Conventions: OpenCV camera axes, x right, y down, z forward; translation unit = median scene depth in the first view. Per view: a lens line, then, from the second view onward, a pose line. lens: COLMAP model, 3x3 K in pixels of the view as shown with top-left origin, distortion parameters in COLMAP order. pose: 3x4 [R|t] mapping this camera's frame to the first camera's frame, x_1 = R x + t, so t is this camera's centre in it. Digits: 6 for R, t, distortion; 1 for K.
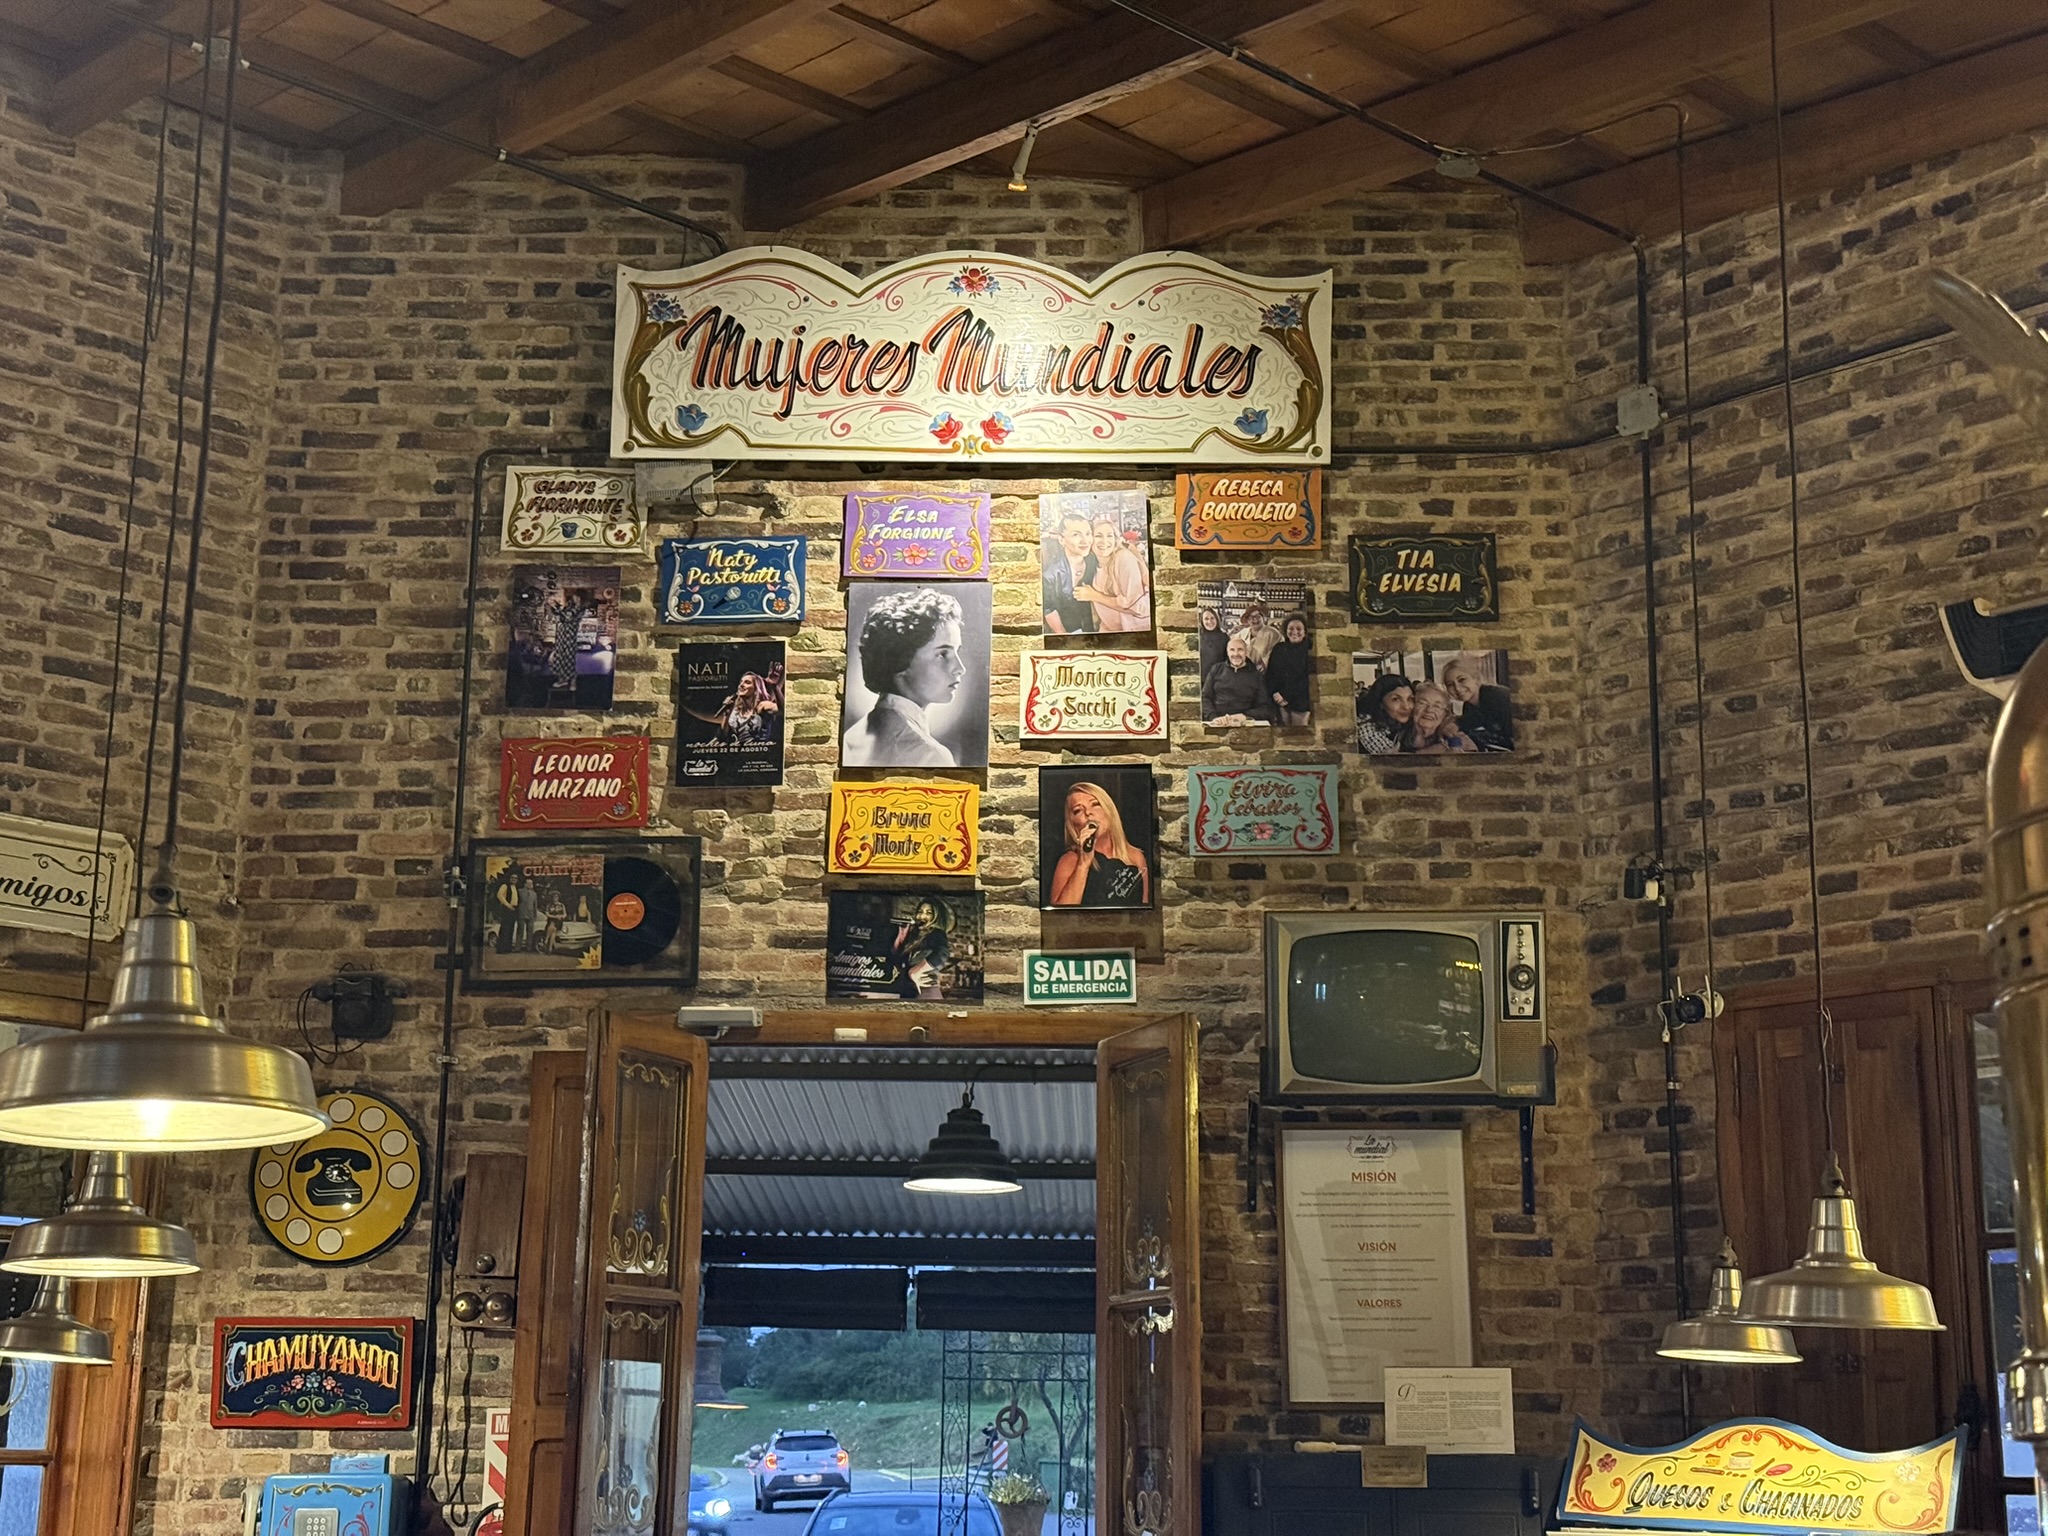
lens RADIAL K [[2857.5, 0, 1021.6], [0, 2857.5, 796.6], [0, 0, 1]] dist [0.199606, -0.385614]
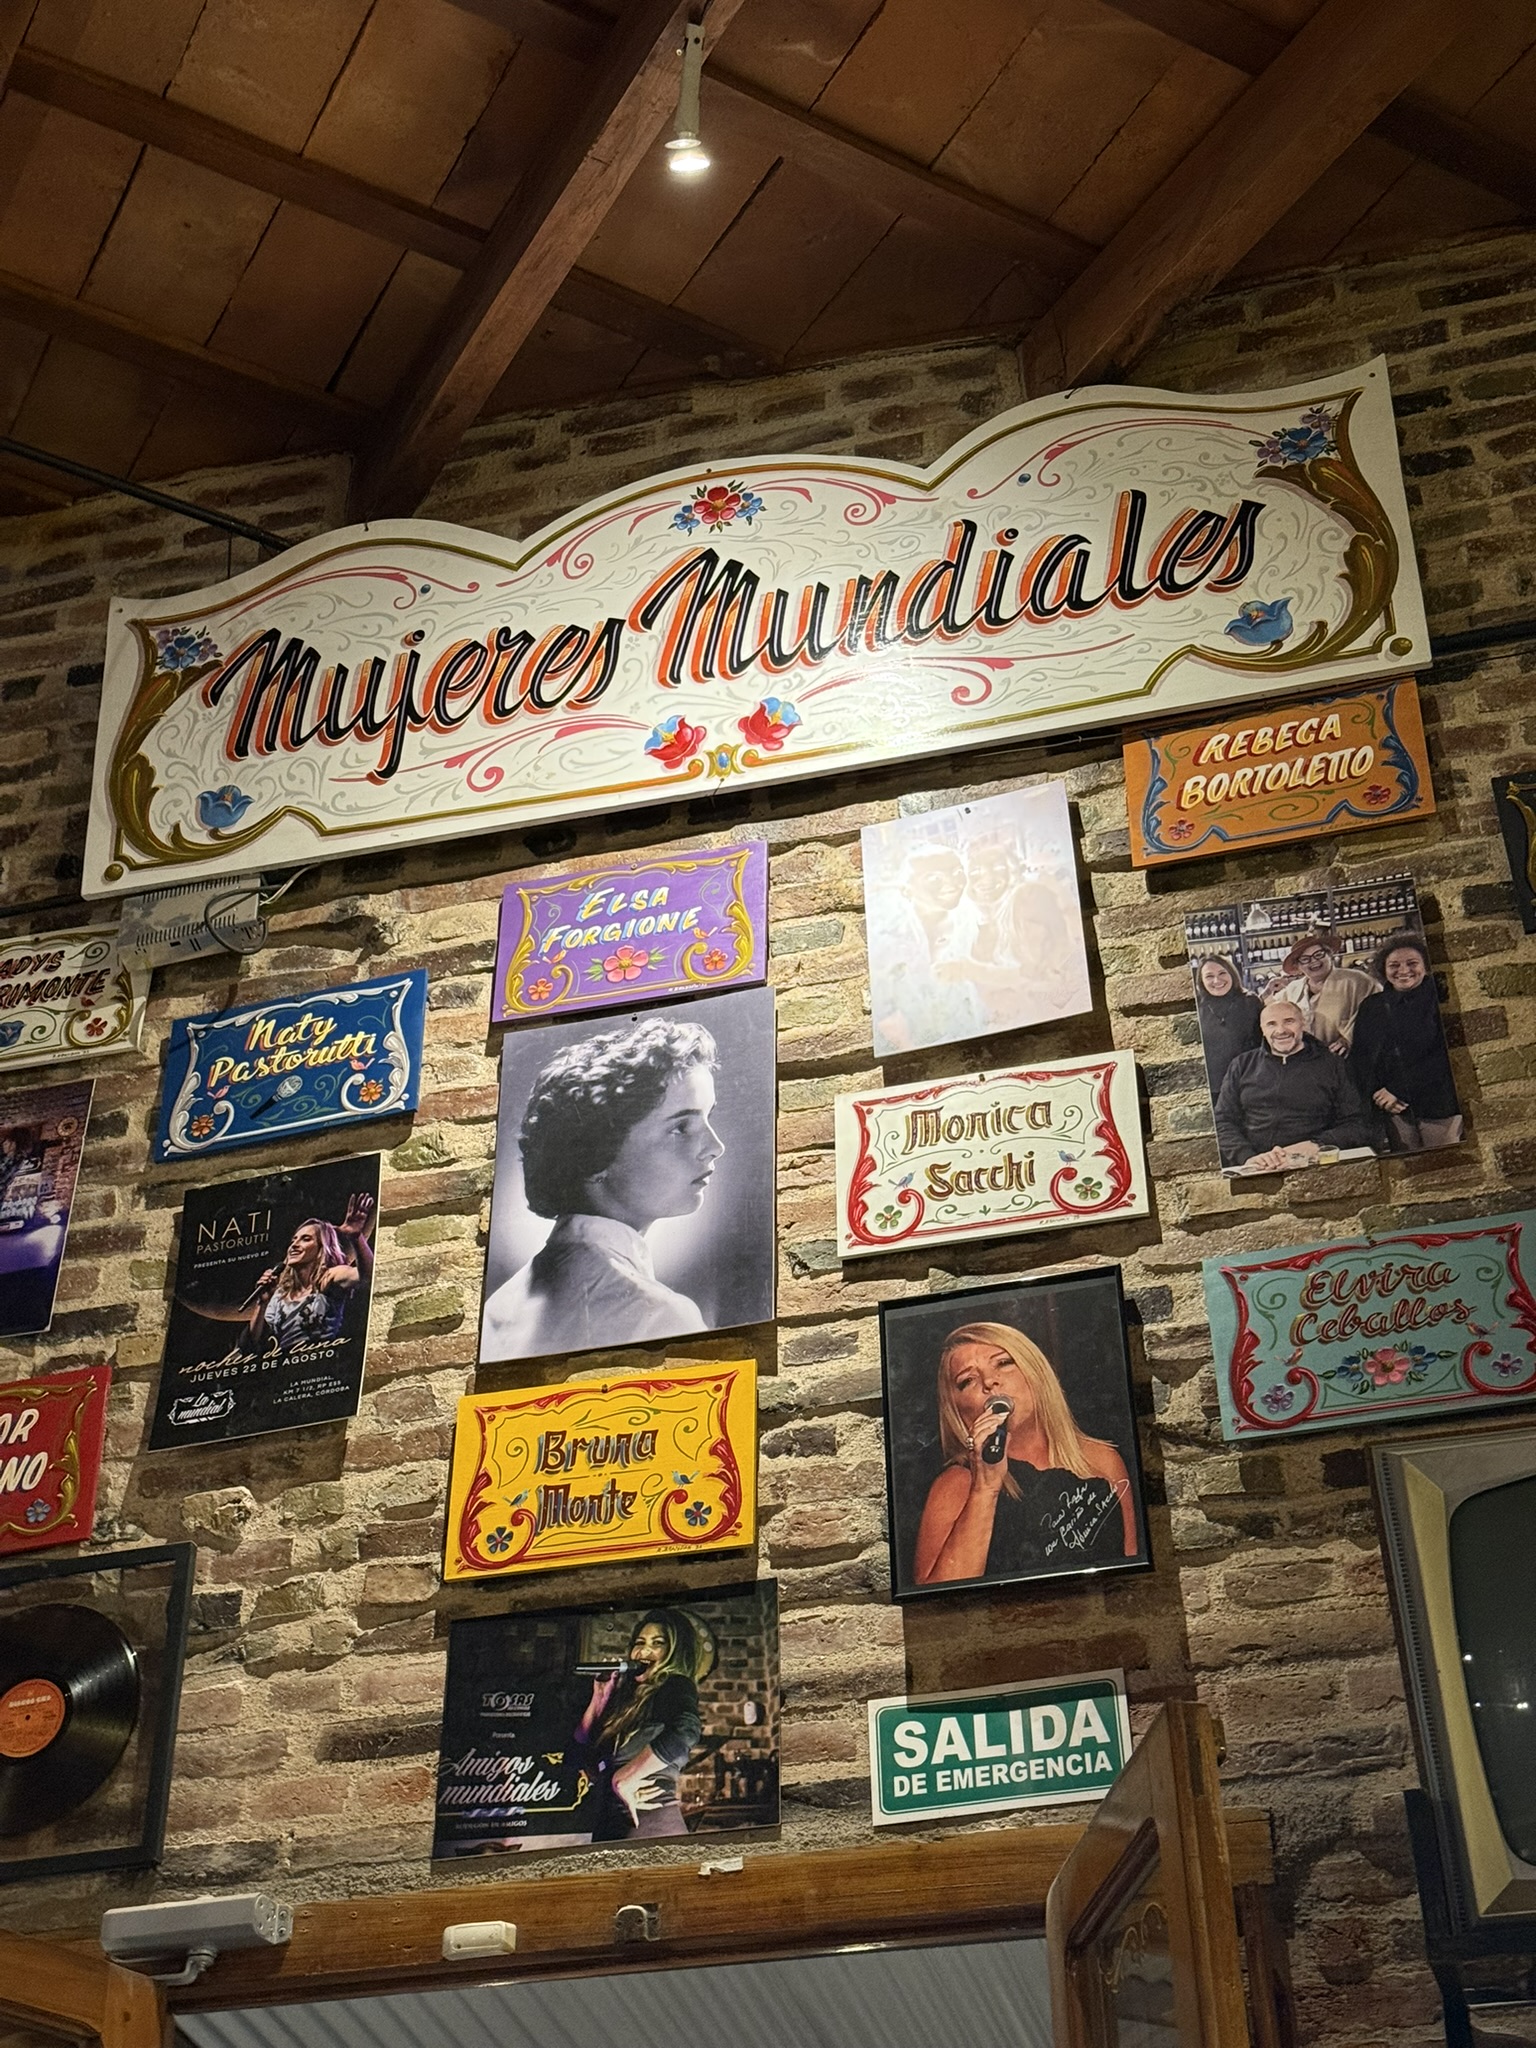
lens RADIAL K [[2857.5, 0, 758.6], [0, 2857.5, 1038.1], [0, 0, 1]] dist [0.199606, -0.385614]
pose [[0.971537, -0.147741, -0.185171, 0.078443], [0.069845, 0.925587, -0.372034, 0.119266], [0.226356, 0.348512, 0.909562, 0.552112]]
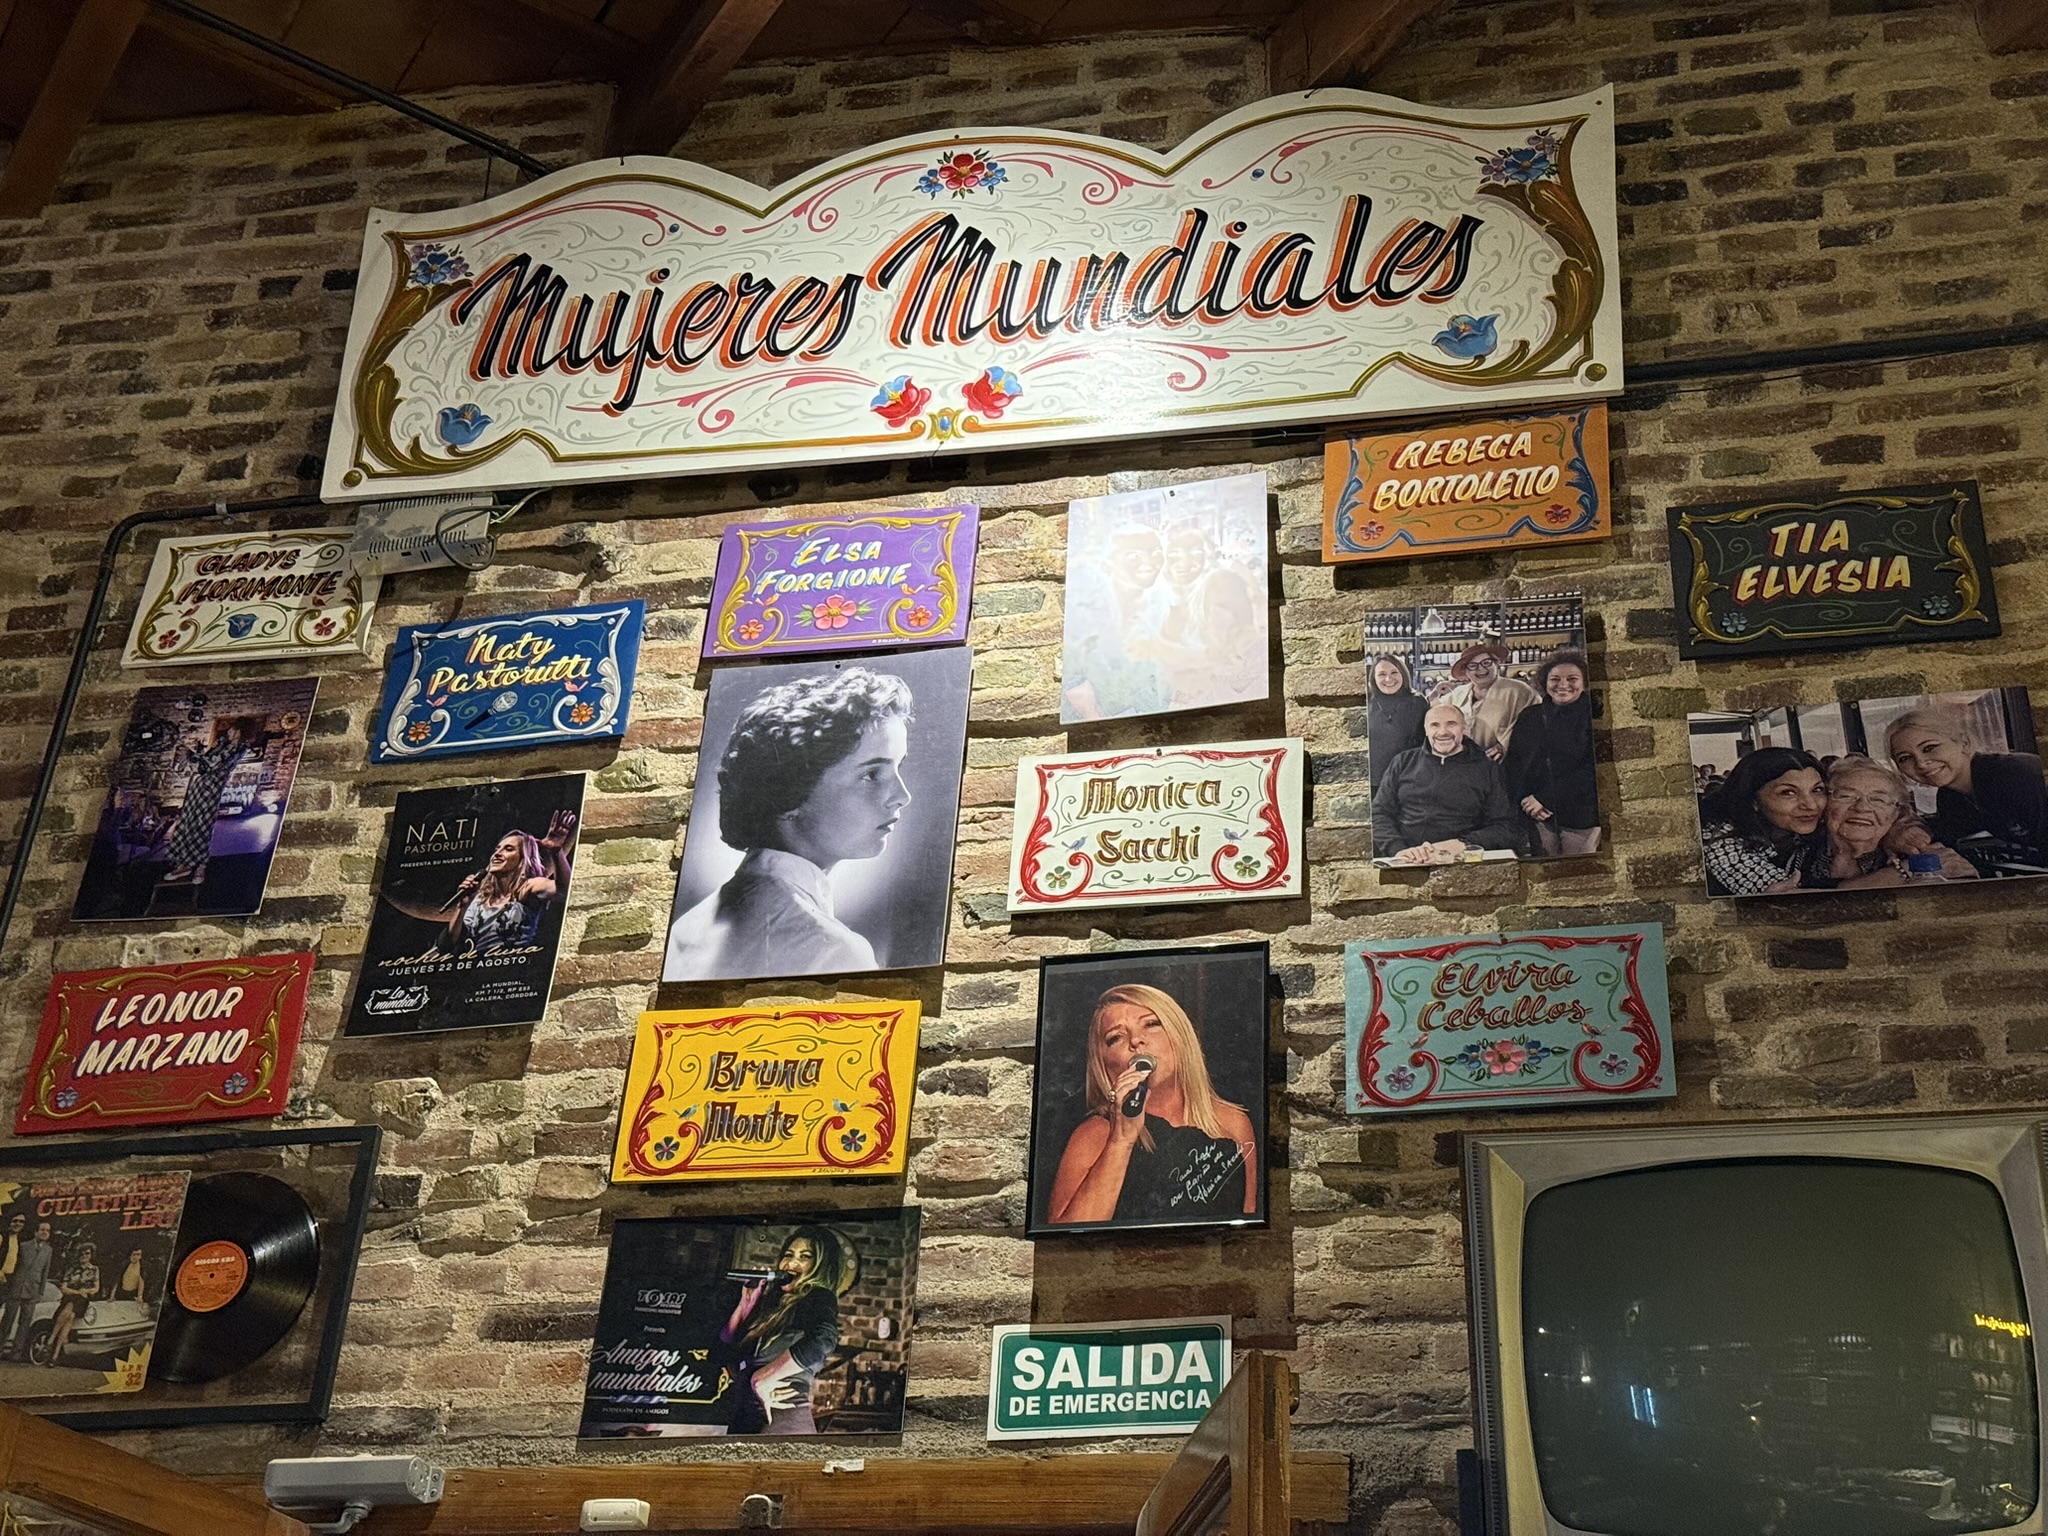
lens RADIAL K [[2857.5, 0, 1021.6], [0, 2857.5, 796.6], [0, 0, 1]] dist [0.199606, -0.385614]
pose [[0.980952, -0.056315, -0.185907, 0.094592], [-0.006880, 0.946381, -0.322980, 0.120321], [0.194128, 0.318107, 0.927967, 0.528189]]
